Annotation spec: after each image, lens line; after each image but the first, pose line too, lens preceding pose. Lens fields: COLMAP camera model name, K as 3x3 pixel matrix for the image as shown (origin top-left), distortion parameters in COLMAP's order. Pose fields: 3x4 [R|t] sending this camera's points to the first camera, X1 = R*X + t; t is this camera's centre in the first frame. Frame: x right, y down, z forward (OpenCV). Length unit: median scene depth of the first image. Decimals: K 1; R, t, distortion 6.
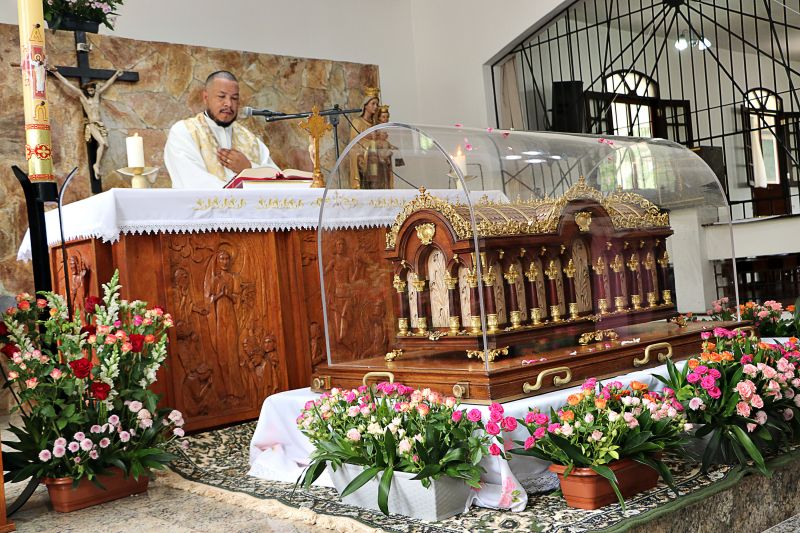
lens RADIAL K [[896.4, 0, 400.0], [0, 896.4, 266.5], [0, 0, 1]] dist [-0.001006, 0.002938]
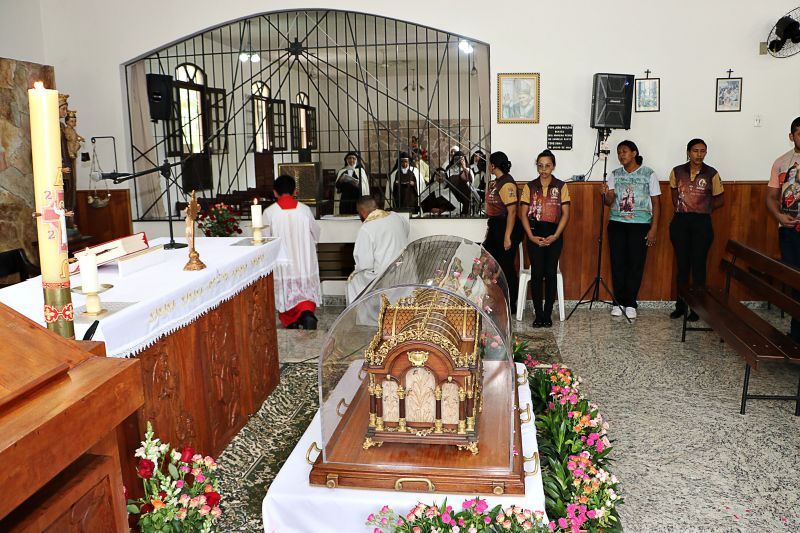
lens RADIAL K [[656.2, 0, 400.0], [0, 656.2, 266.5], [0, 0, 1]] dist [-0.105568, 0.003432]
pose [[0.736665, -0.052866, 0.674188, -0.207352], [-0.055995, 0.988748, 0.138717, -0.099316], [-0.673935, -0.139939, 0.725416, 0.119479]]
